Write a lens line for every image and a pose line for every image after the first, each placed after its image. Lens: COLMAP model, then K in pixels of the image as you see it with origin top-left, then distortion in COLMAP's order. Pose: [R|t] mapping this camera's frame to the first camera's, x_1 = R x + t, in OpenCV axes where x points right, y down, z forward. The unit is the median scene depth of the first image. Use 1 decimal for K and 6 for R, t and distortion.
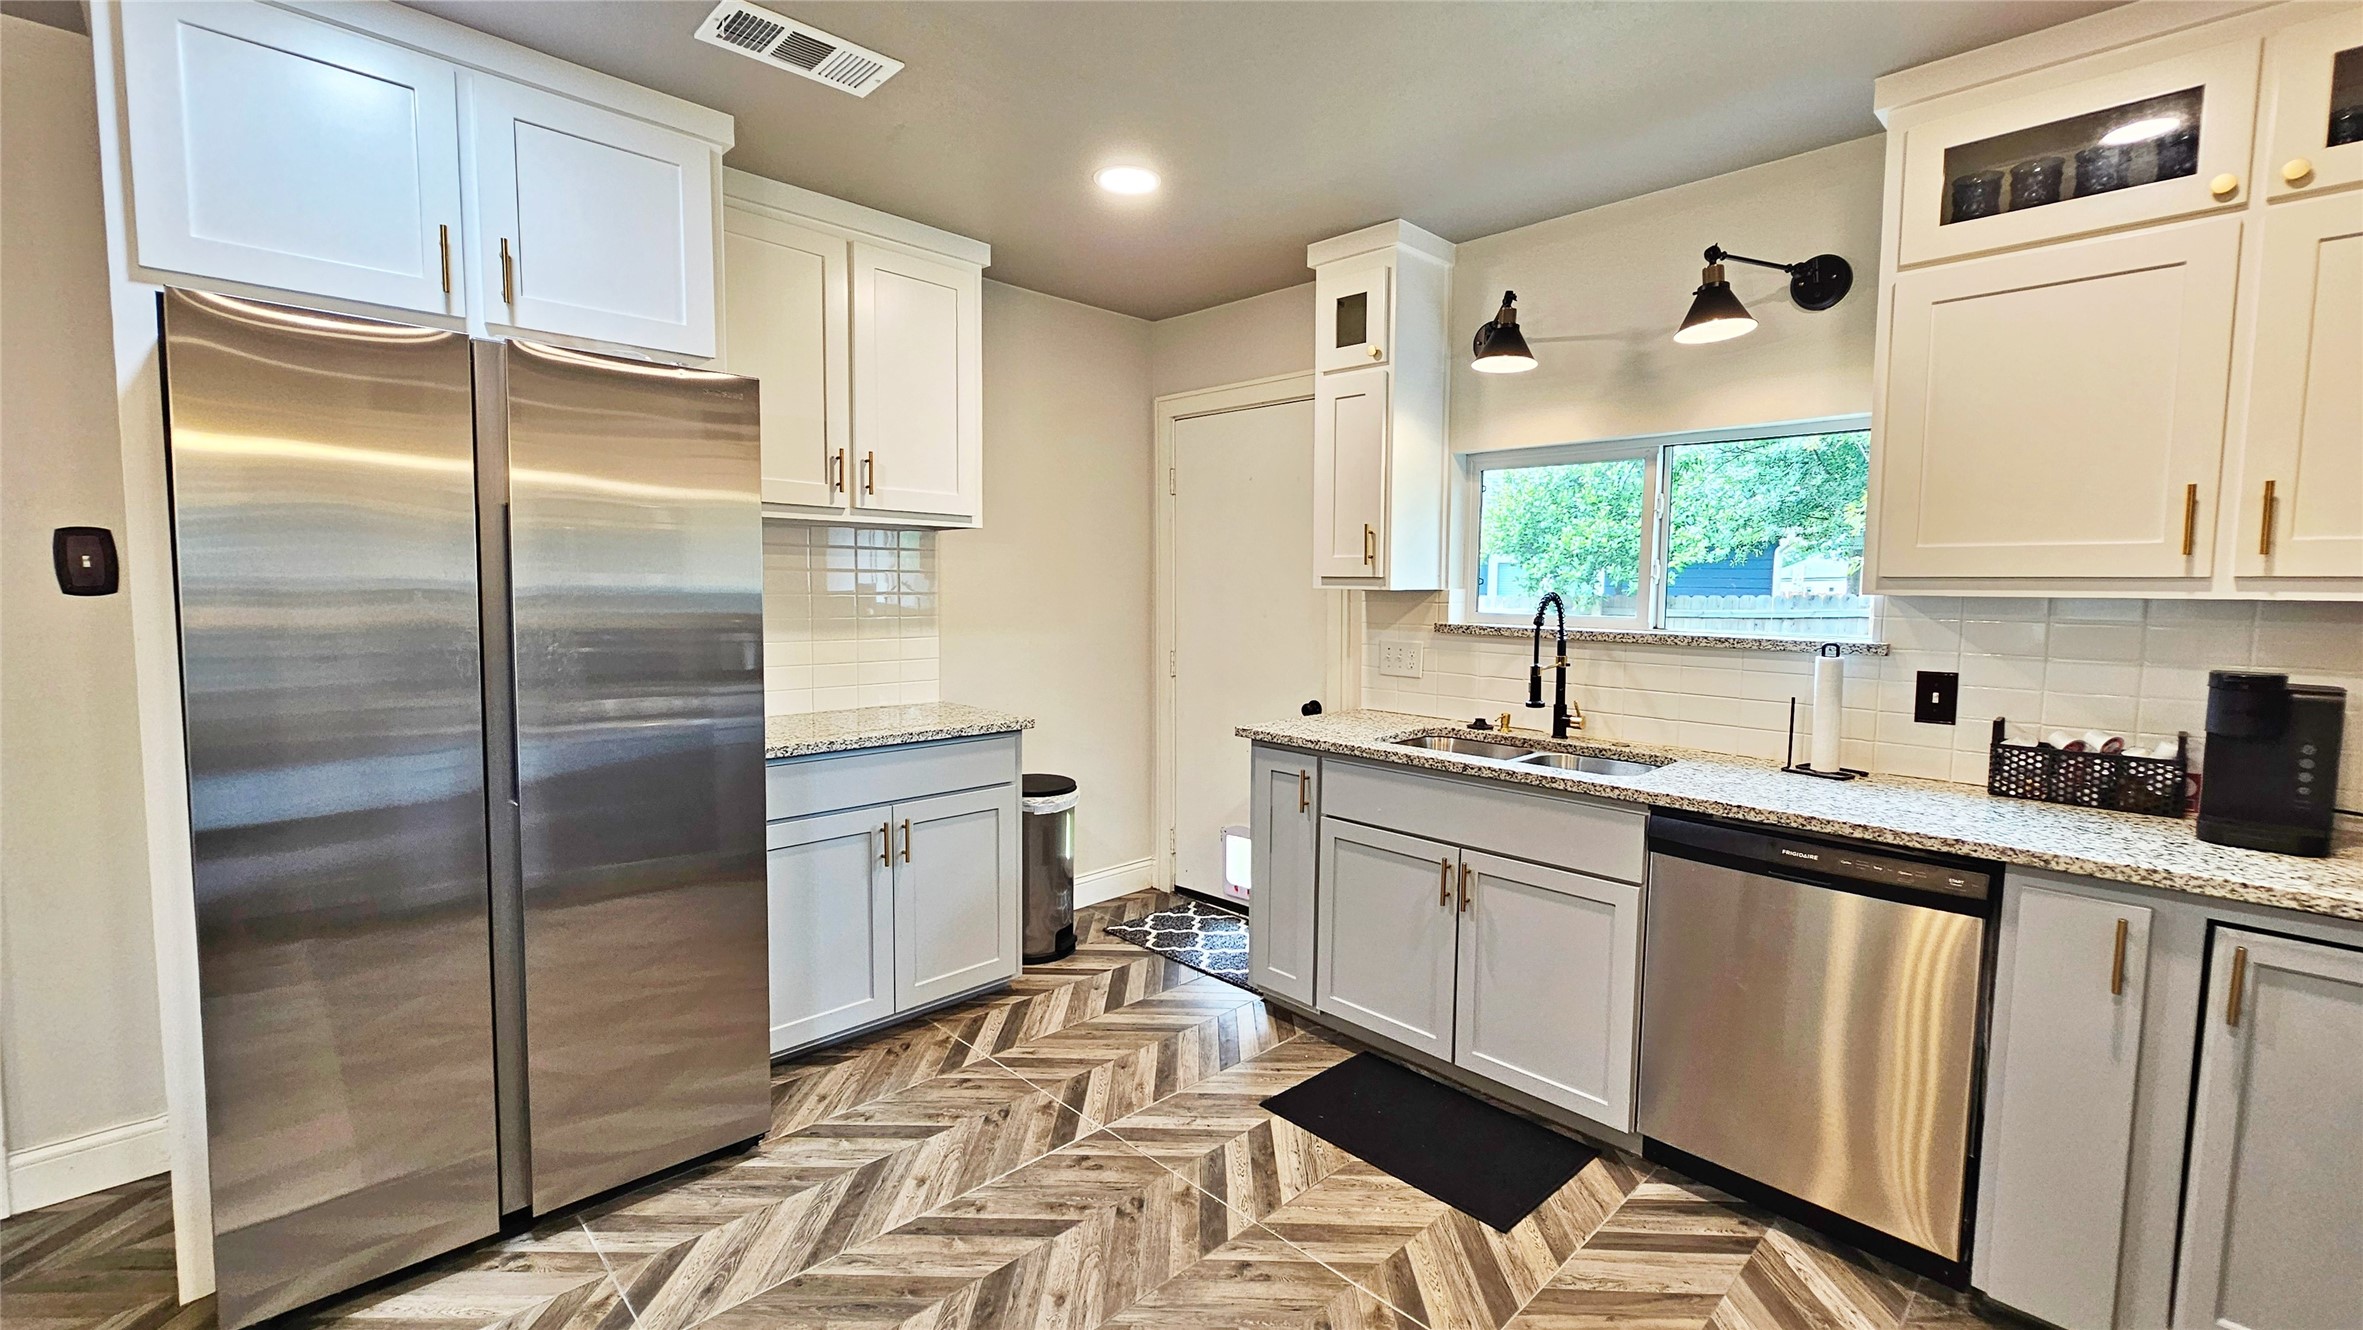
lens RADIAL K [[965.1, 0, 1195.2], [0, 965.1, 660.3], [0, 0, 1]] dist [-0.003318, 0.000272]
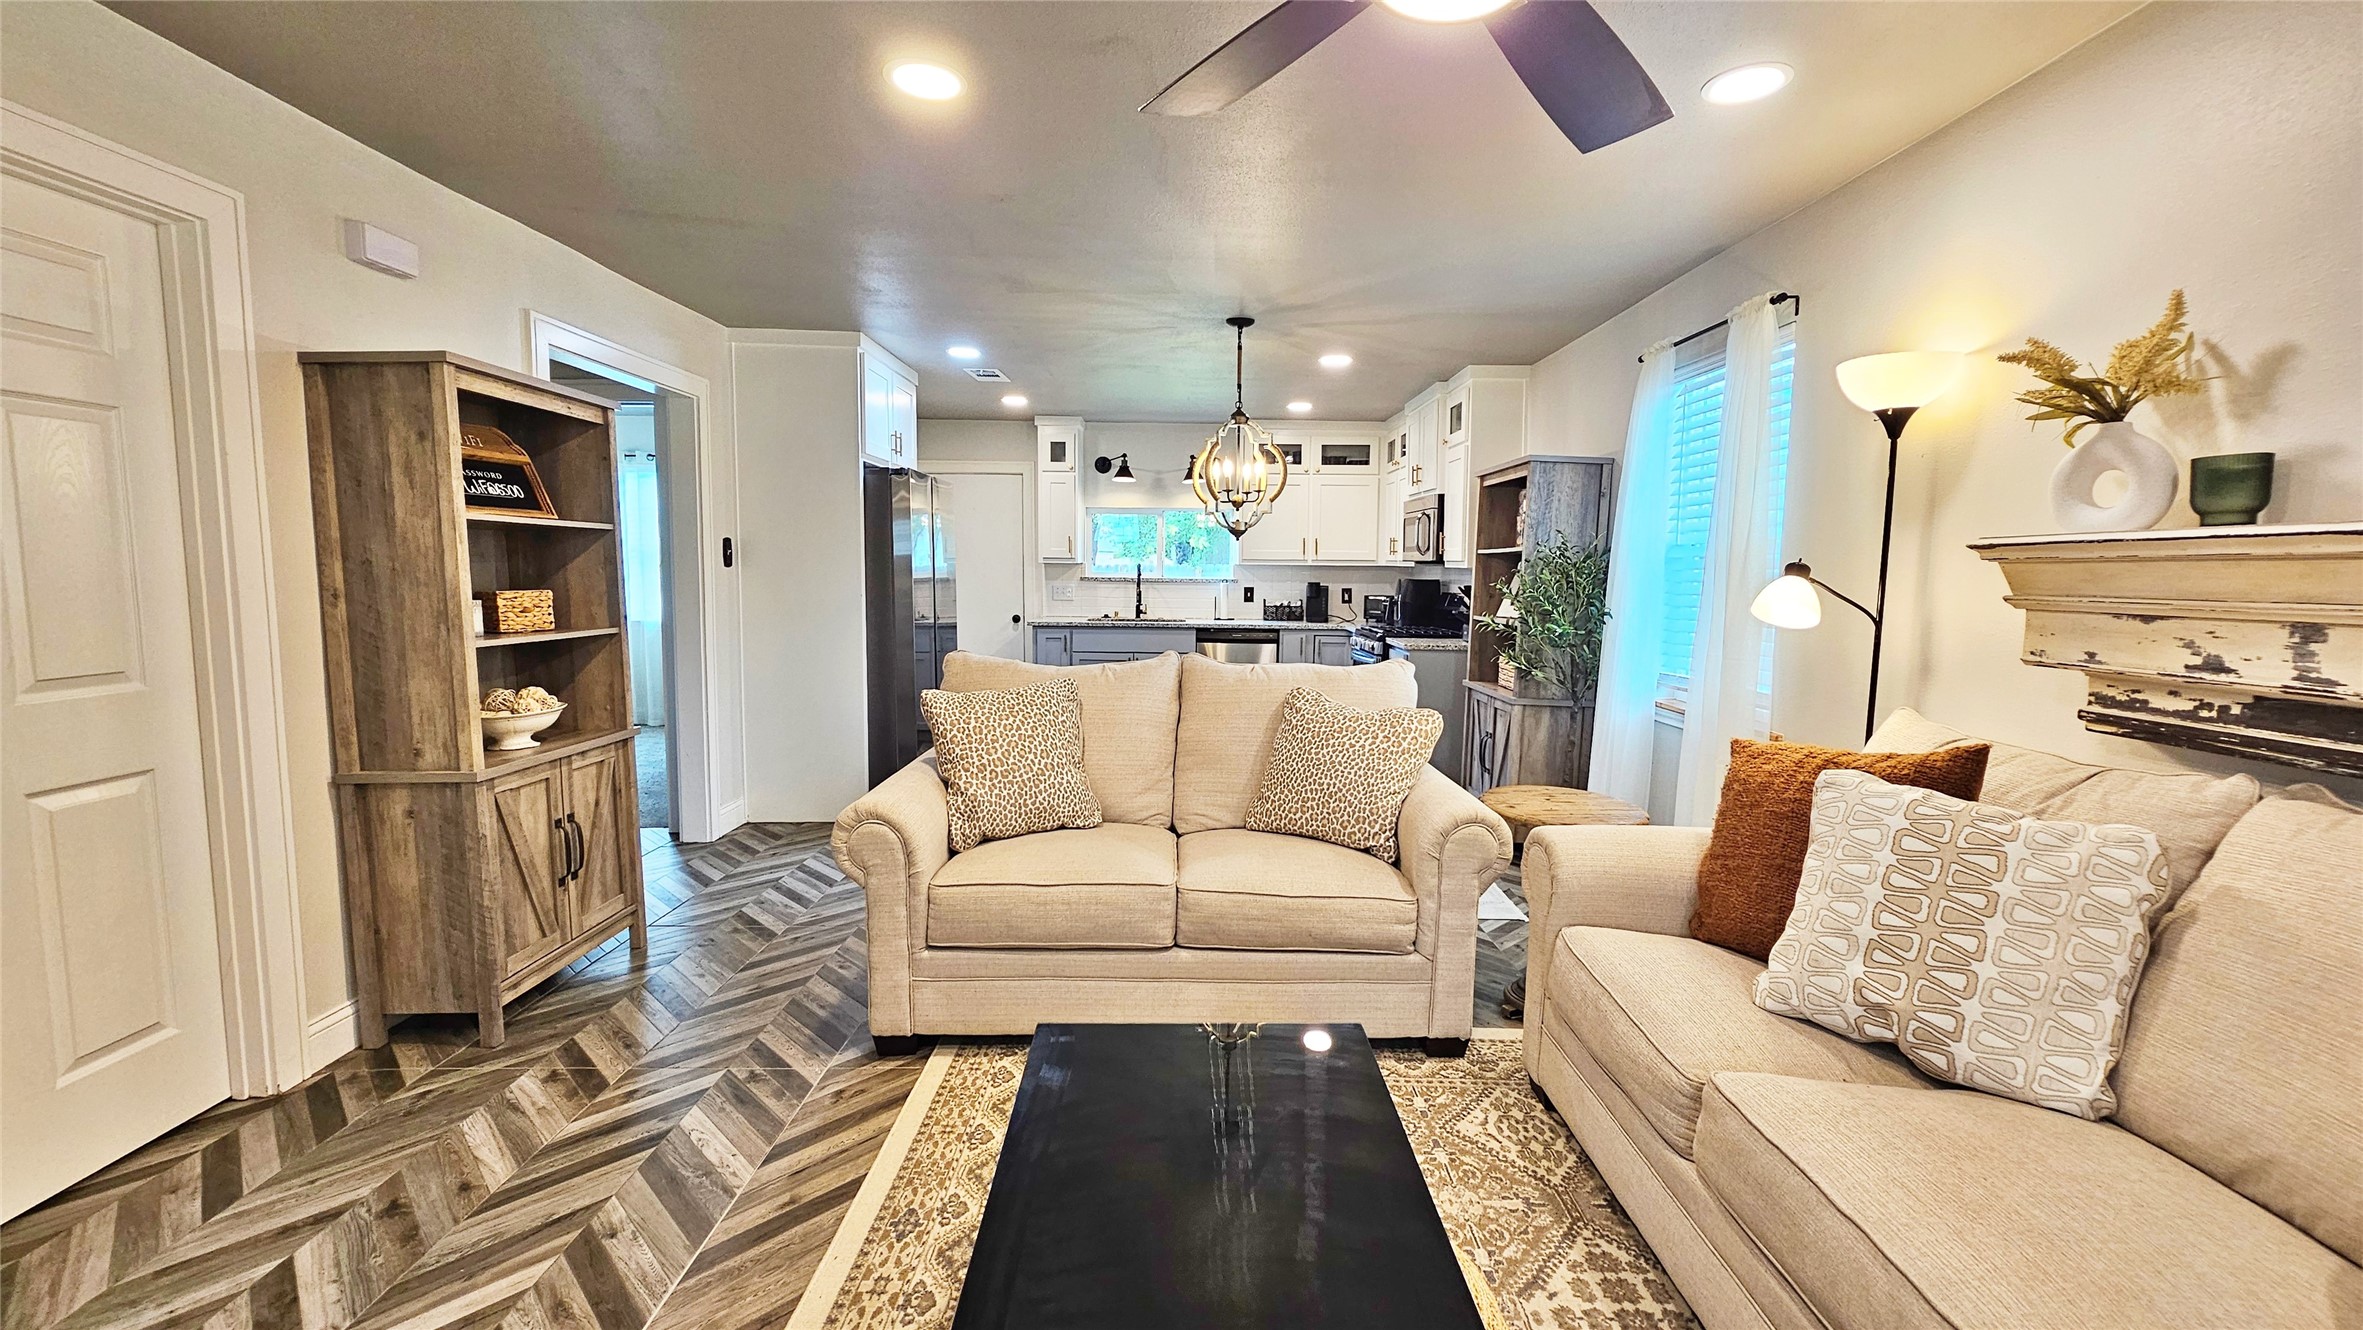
lens RADIAL K [[965.1, 0, 1197.4], [0, 965.1, 660.1], [0, 0, 1]] dist [-0.003318, 0.000272]
pose [[0.702394, -0.074651, 0.707863, -1.797464], [0.054231, 0.997207, 0.051353, 0.085216], [-0.709720, 0.002319, 0.704480, -1.274457]]
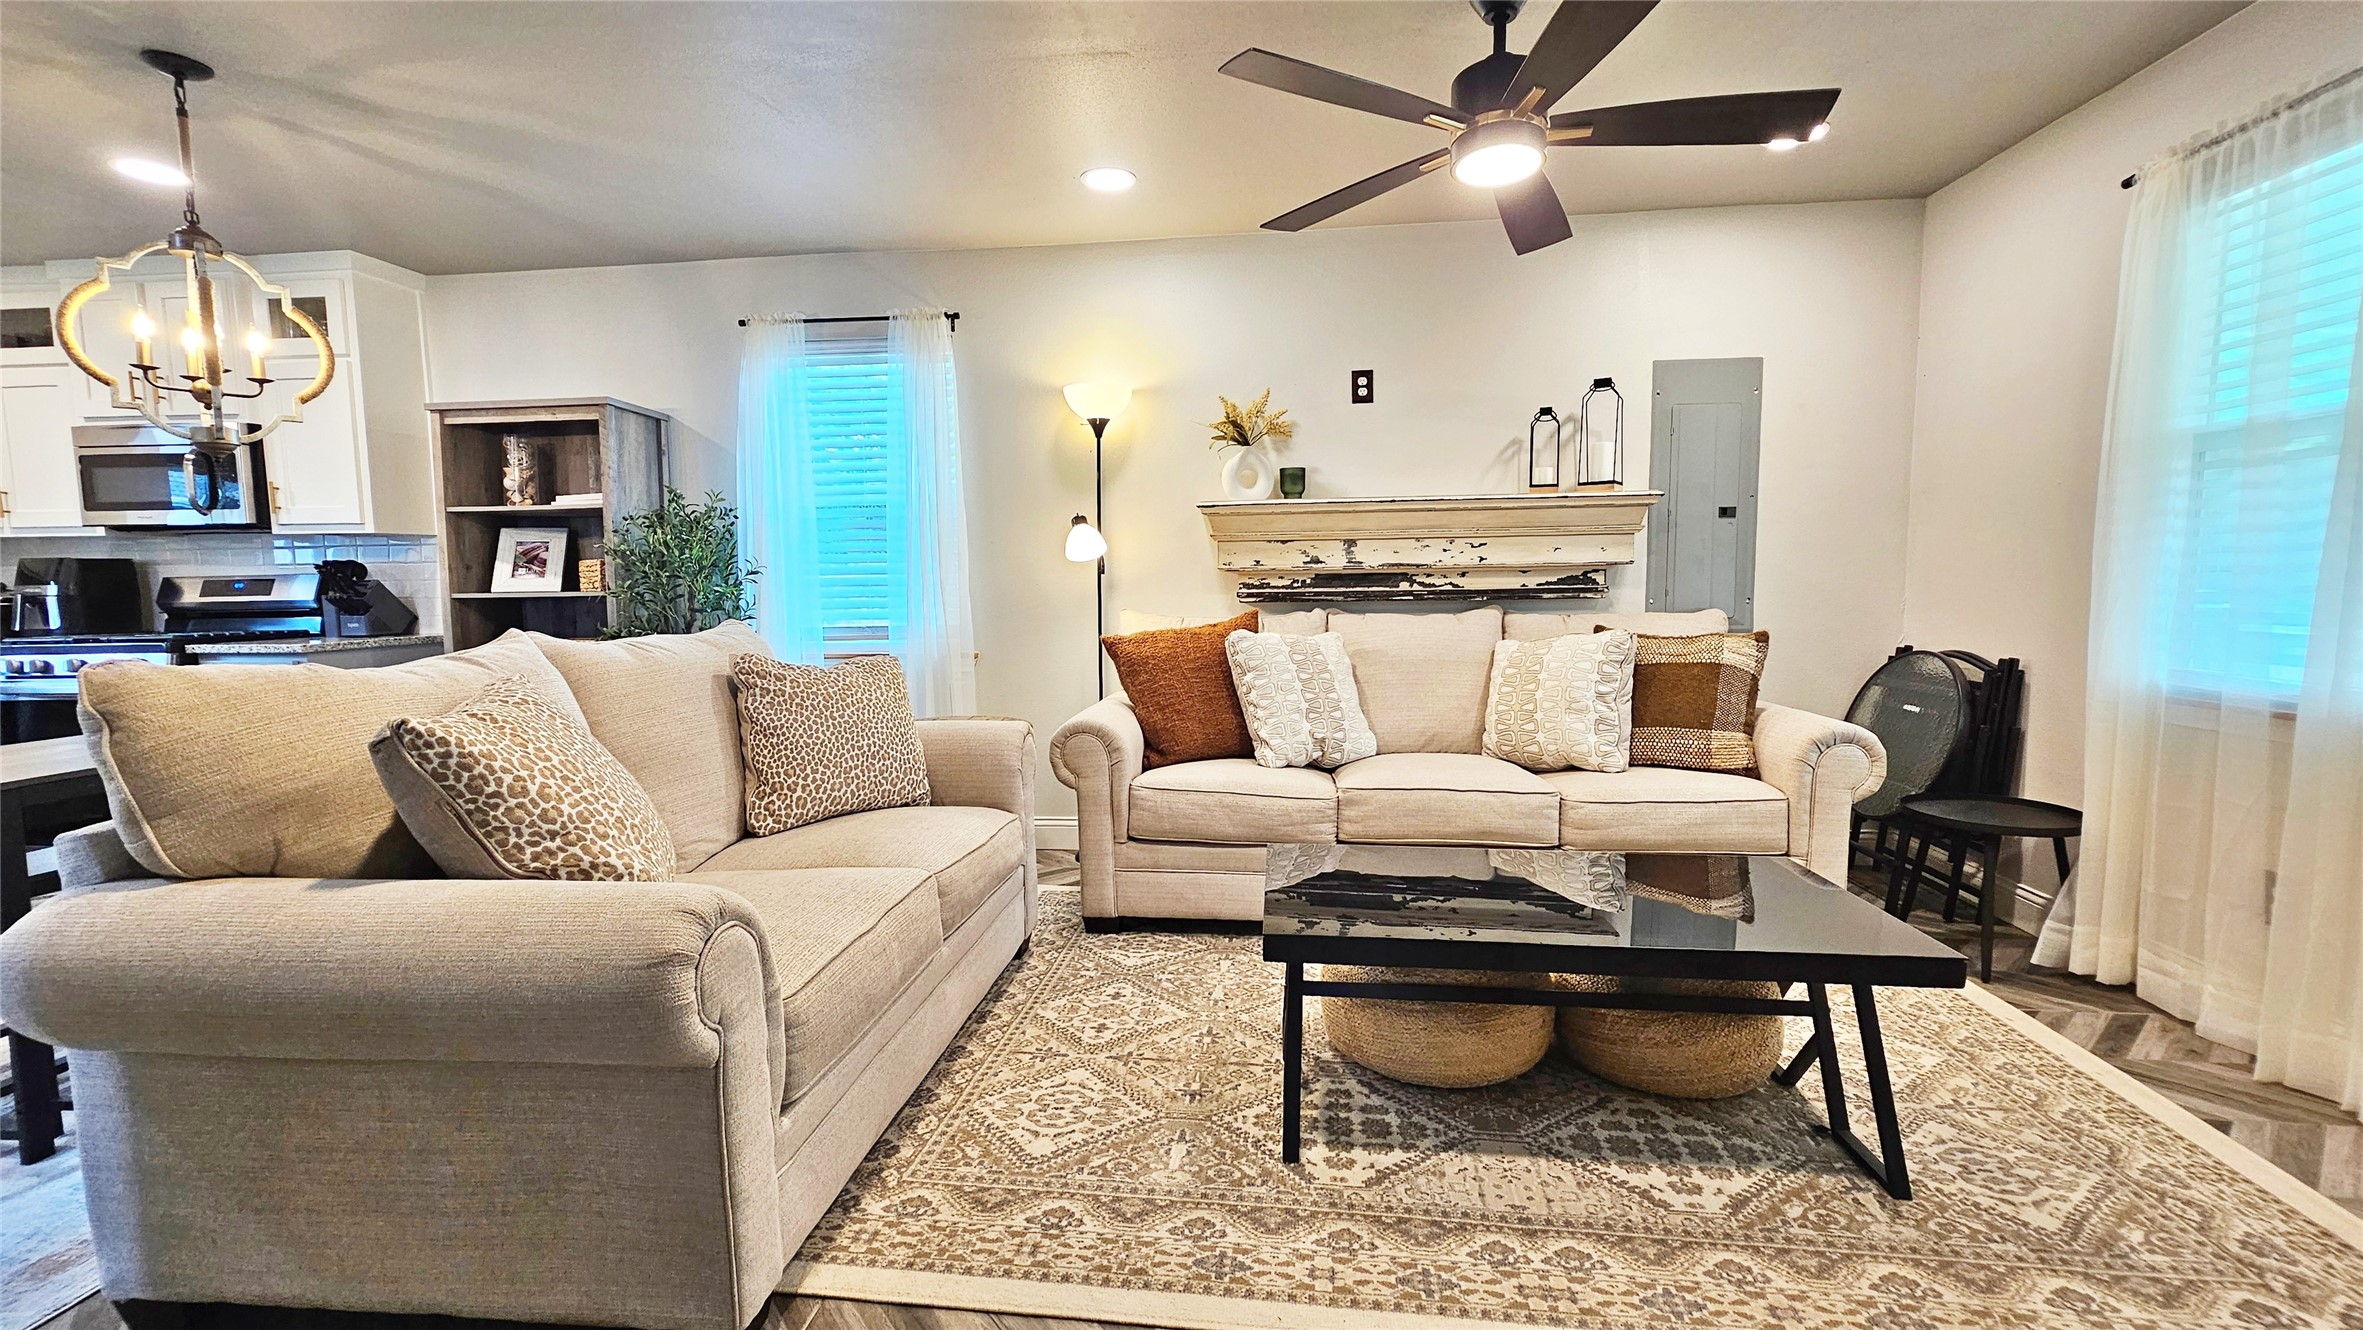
lens RADIAL K [[965.1, 0, 1192.8], [0, 965.1, 661.1], [0, 0, 1]] dist [-0.003318, 0.000272]
pose [[-0.625651, -0.076072, 0.776385, -1.901026], [0.063174, 0.987025, 0.147620, 0.081285], [-0.777541, 0.141406, -0.612727, -0.139186]]
